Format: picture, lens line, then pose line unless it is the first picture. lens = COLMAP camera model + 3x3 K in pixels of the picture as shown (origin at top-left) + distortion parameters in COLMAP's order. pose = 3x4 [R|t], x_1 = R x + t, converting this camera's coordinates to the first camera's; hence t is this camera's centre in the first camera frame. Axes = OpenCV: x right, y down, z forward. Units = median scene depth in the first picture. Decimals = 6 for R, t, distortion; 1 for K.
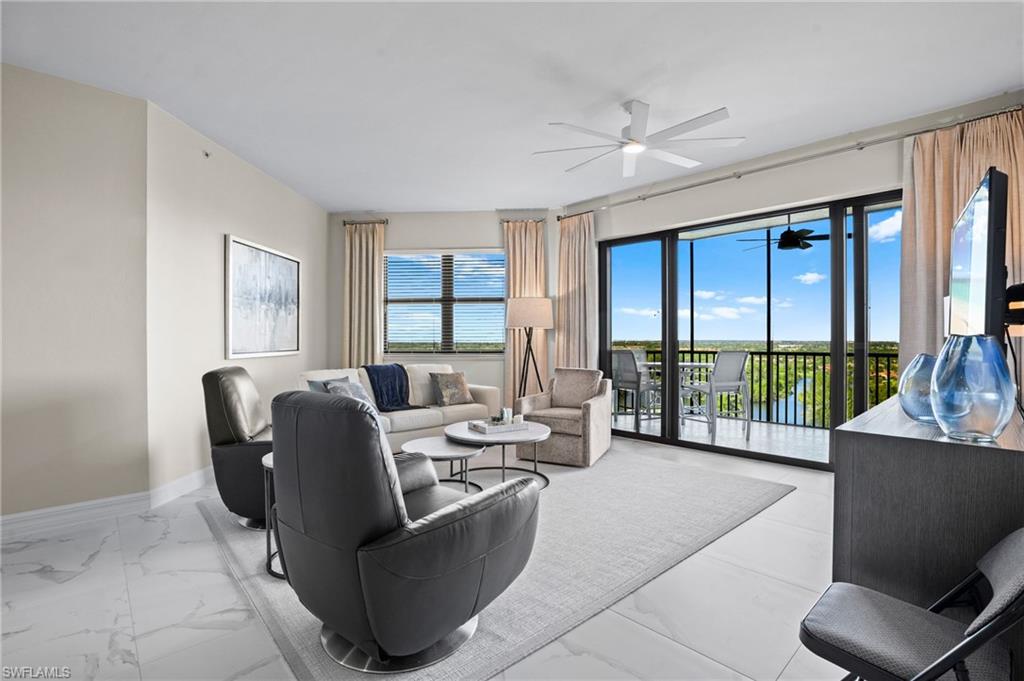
lens RADIAL K [[473.3, 0, 515.0], [0, 473.3, 340.9], [0, 0, 1]] dist [-0.041592, 0.009798]
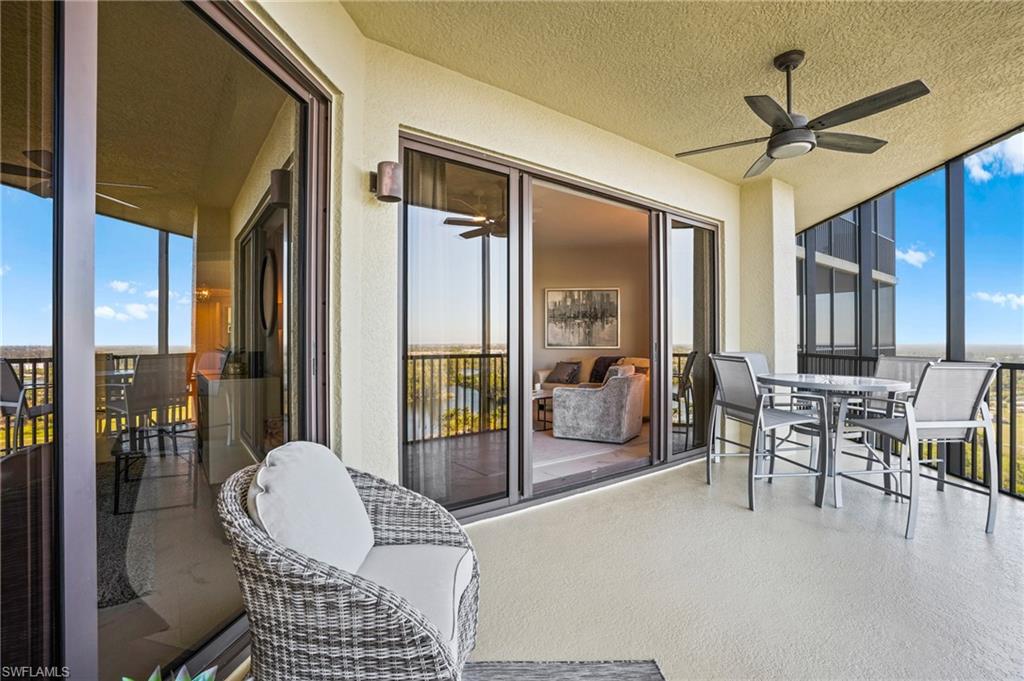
lens RADIAL K [[473.3, 0, 515.1], [0, 473.3, 340.7], [0, 0, 1]] dist [-0.041592, 0.009798]
pose [[-0.080543, -0.003935, -0.996743, 1.099851], [-0.002912, 0.999989, -0.003713, 0.009606], [0.996747, 0.002603, -0.080553, 0.742054]]
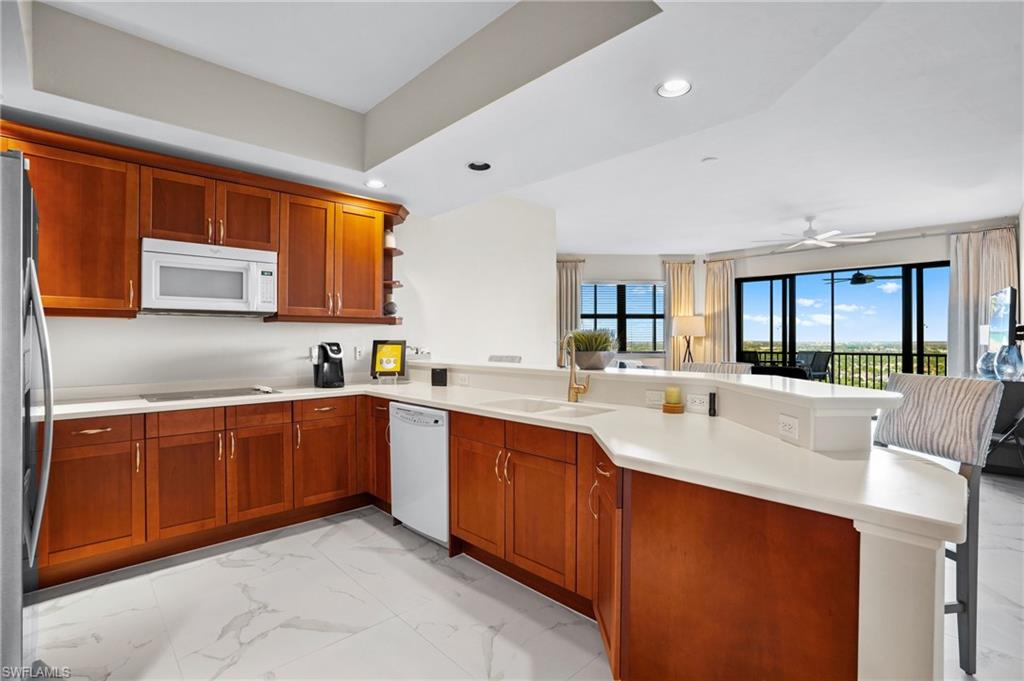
lens RADIAL K [[473.3, 0, 512.4], [0, 473.3, 338.0], [0, 0, 1]] dist [-0.041592, 0.009798]
pose [[0.999422, 0.002060, 0.033925, -0.583615], [-0.001900, 0.999987, -0.004751, -0.014990], [-0.033934, 0.004683, 0.999413, -0.463012]]
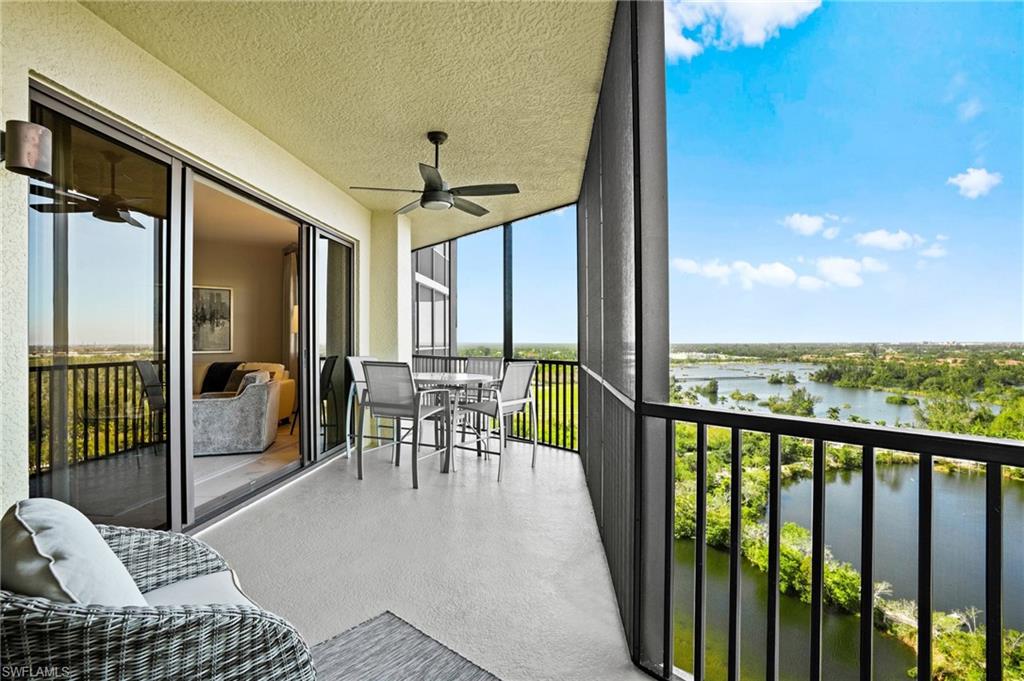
lens RADIAL K [[473.3, 0, 502.1], [0, 473.3, 341.5], [0, 0, 1]] dist [-0.041592, 0.009798]
pose [[0.671043, -0.001062, -0.741418, 1.139083], [0.000573, 0.999999, -0.000913, -0.004202], [0.741418, 0.000187, 0.671043, 0.613696]]
